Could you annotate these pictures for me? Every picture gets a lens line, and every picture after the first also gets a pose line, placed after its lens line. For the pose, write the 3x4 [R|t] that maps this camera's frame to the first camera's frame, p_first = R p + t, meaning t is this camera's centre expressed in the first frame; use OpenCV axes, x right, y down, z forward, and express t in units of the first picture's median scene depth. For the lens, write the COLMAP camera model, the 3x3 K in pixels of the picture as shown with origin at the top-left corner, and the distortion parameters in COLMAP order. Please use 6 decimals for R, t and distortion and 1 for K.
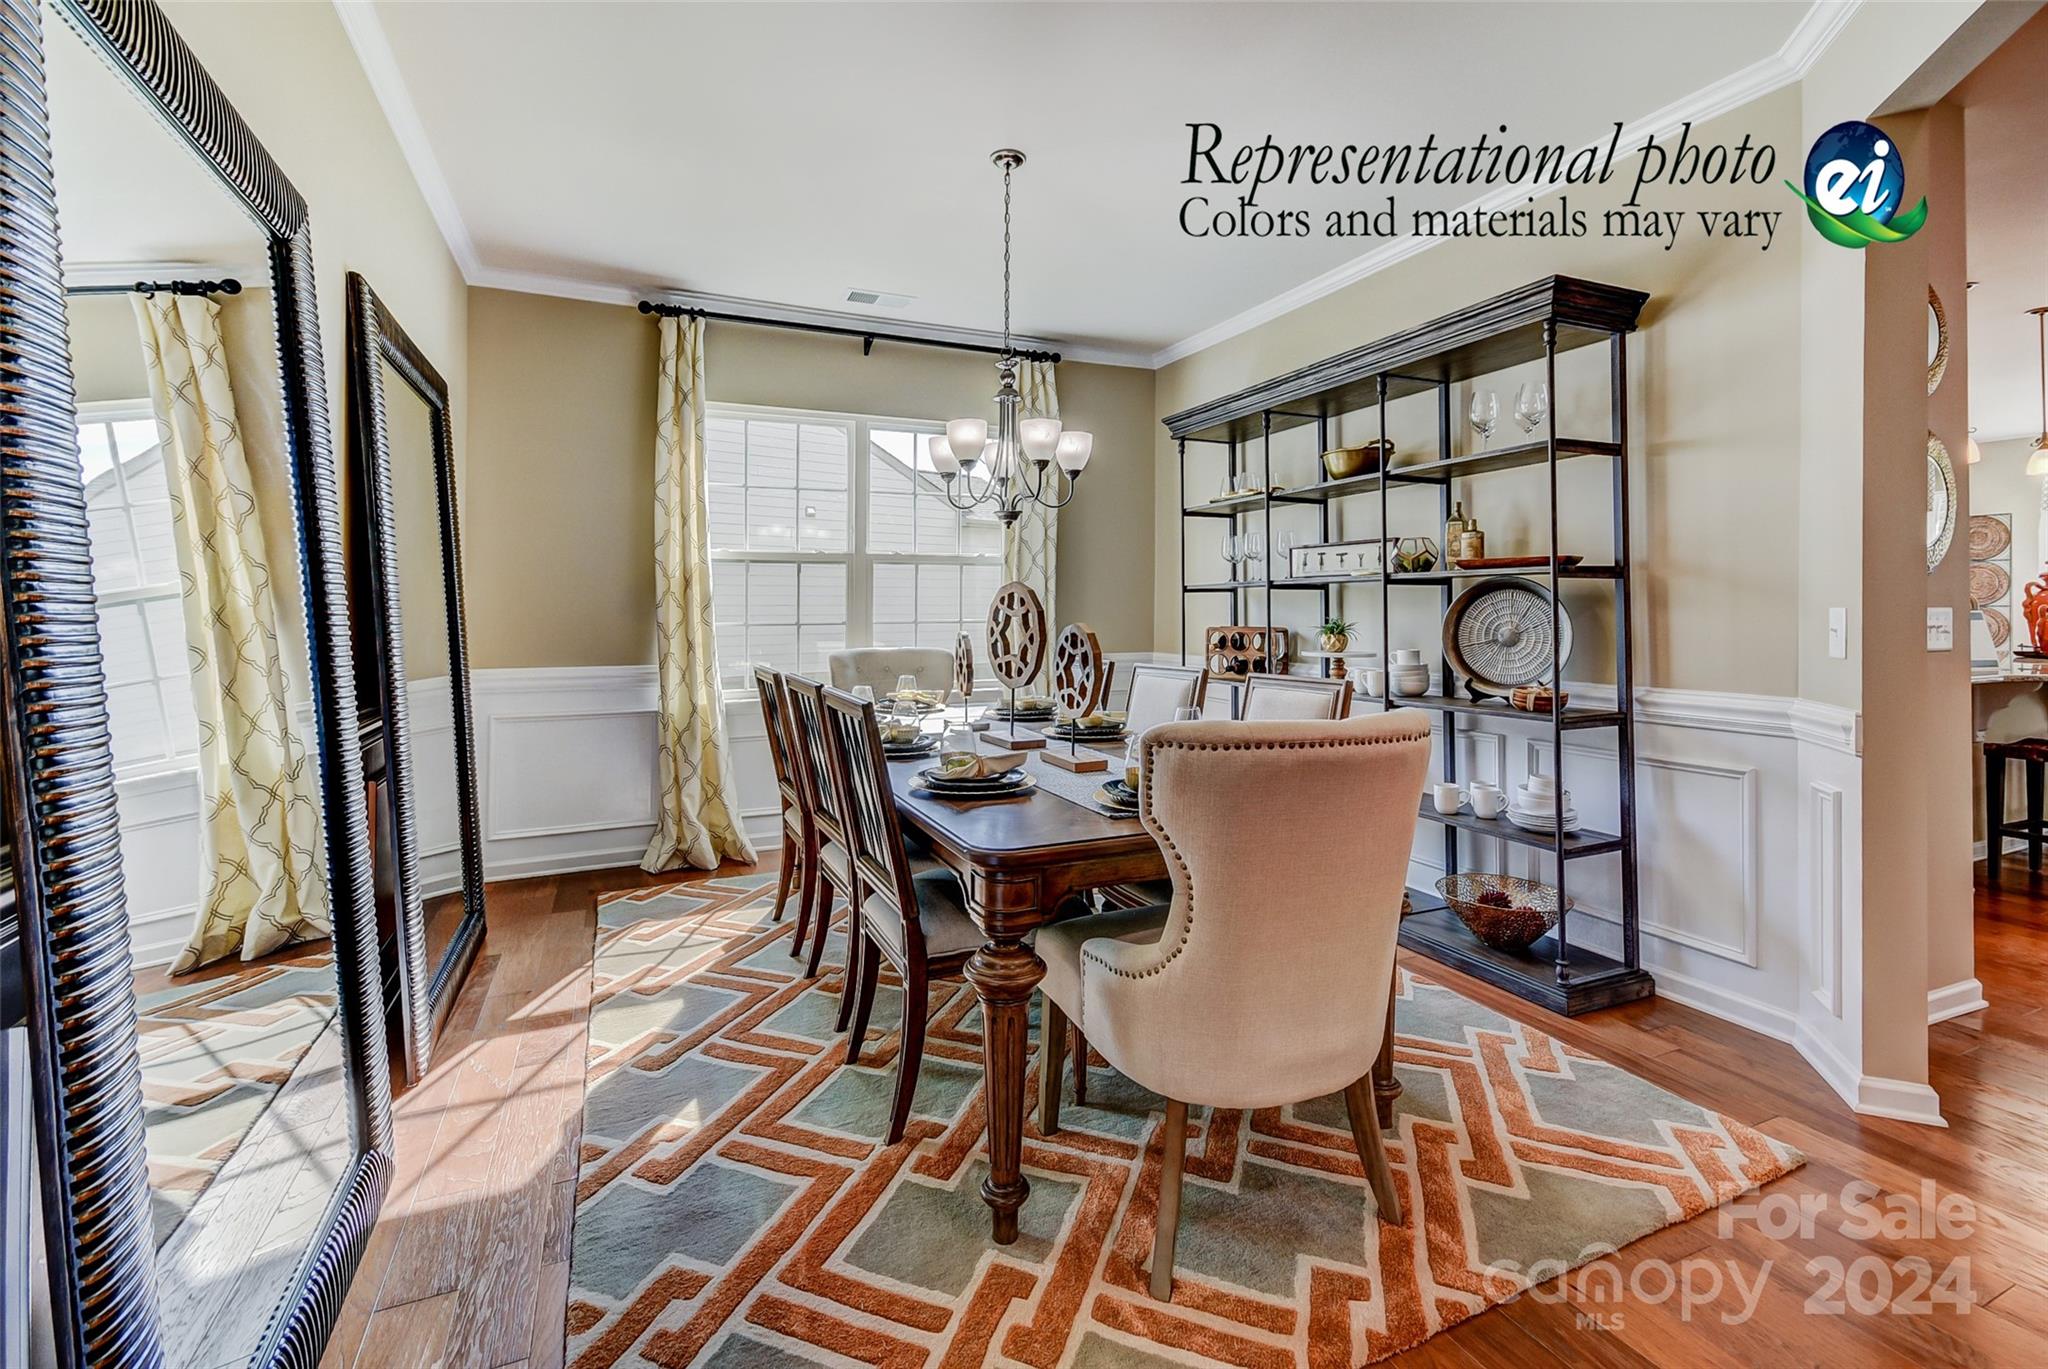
lens RADIAL K [[885.2, 0, 1016.1], [0, 885.2, 596.4], [0, 0, 1]] dist [-0.000539, -0.000015]
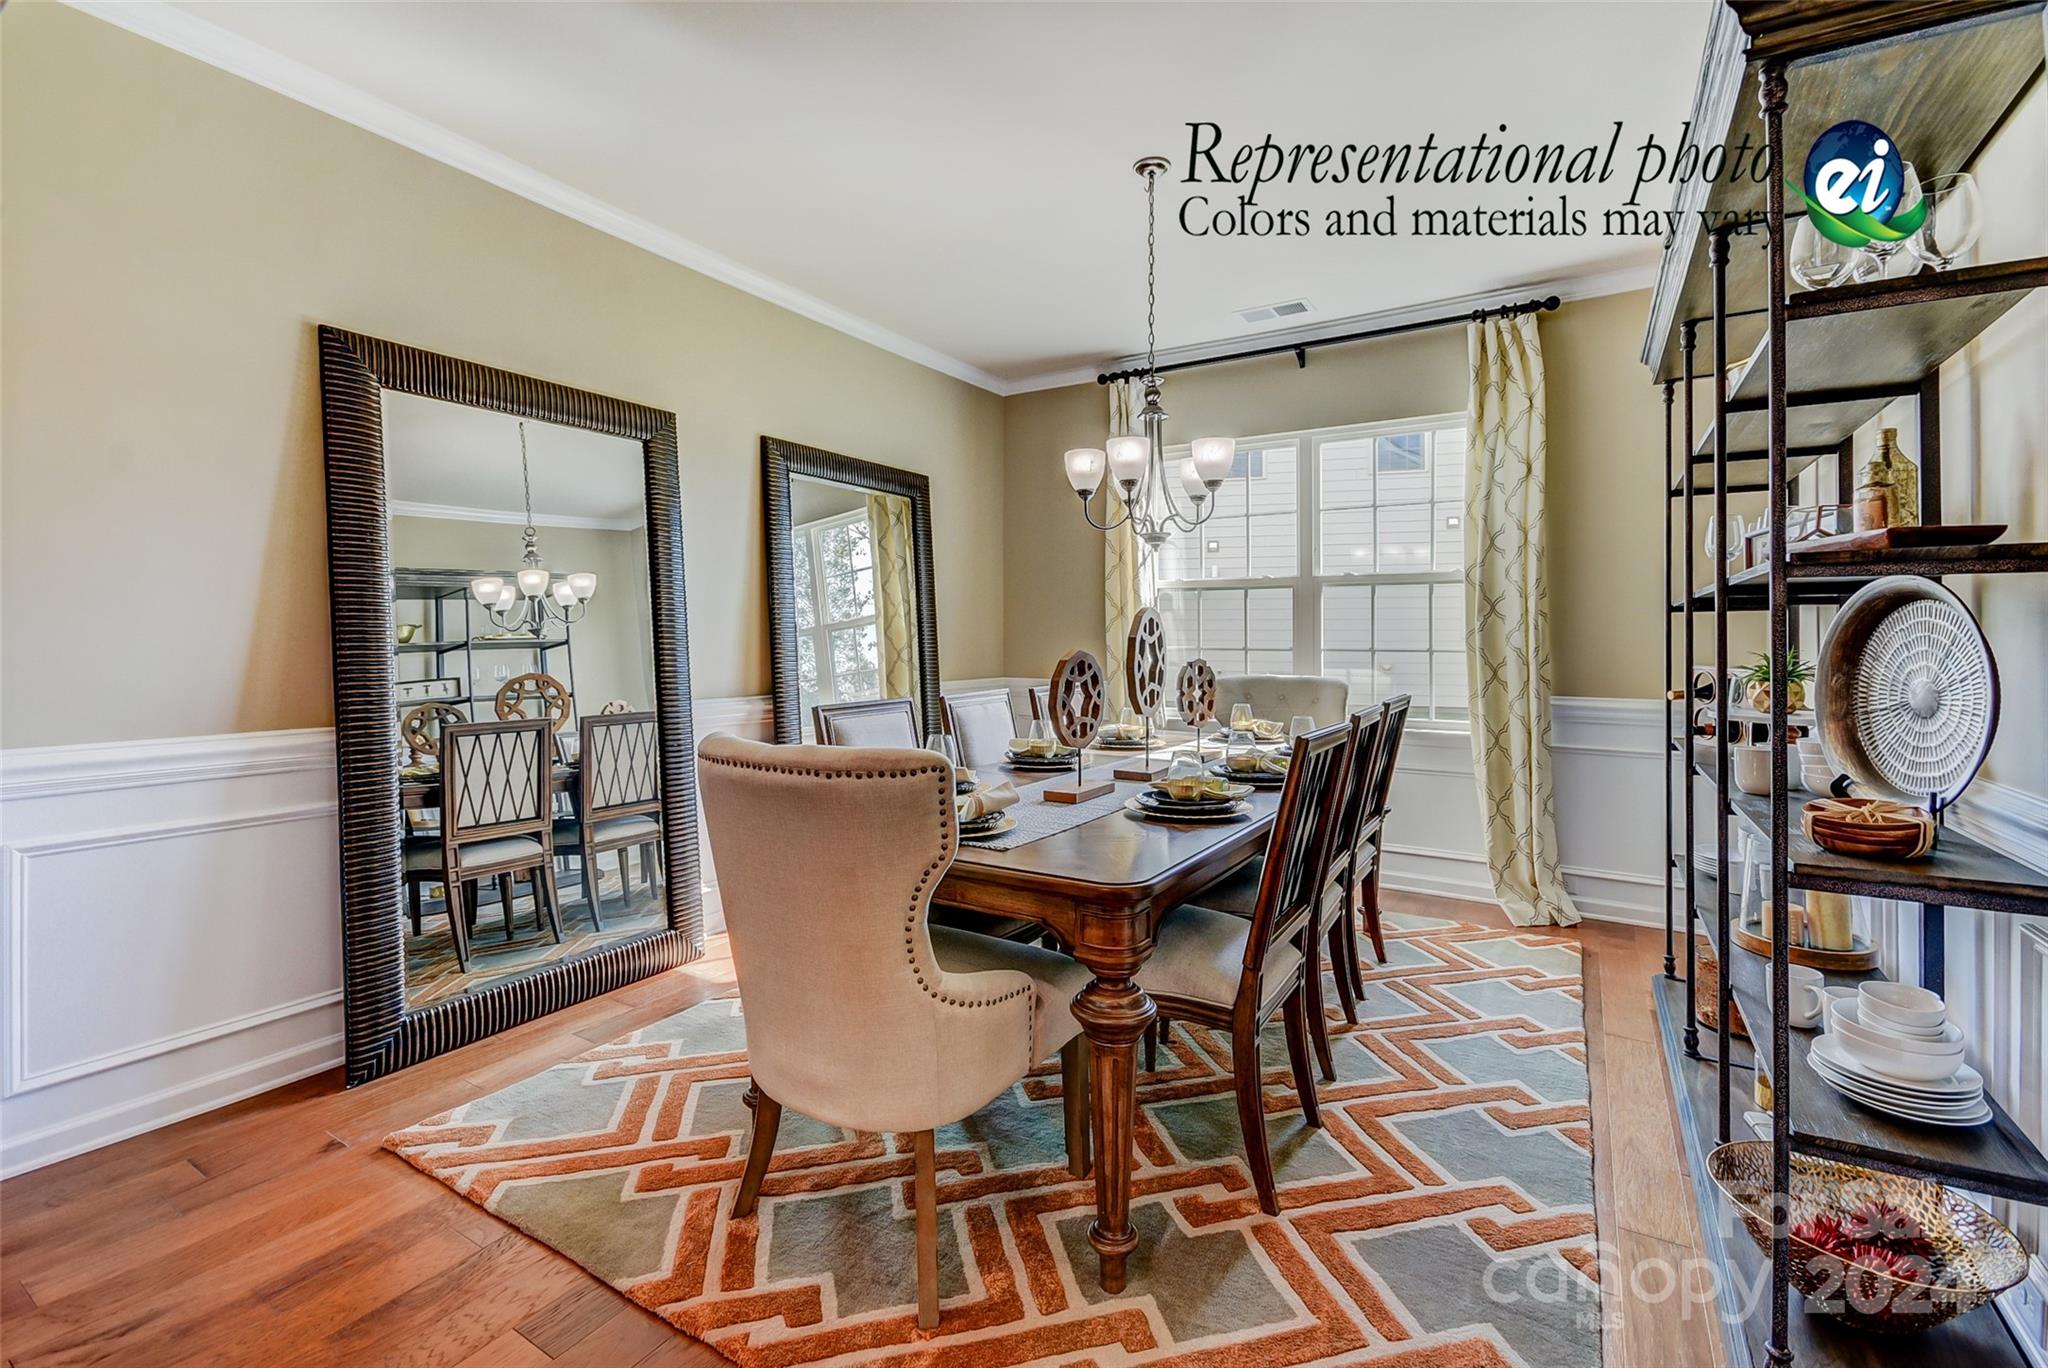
lens RADIAL K [[895.4, 0, 1025.5], [0, 895.4, 628.4], [0, 0, 1]] dist [0.009846, 0.000005]
pose [[0.567974, -0.002634, -0.823042, 0.492371], [0.008108, 0.999964, 0.002395, 0.001693], [0.823007, -0.008033, 0.567975, 0.228898]]
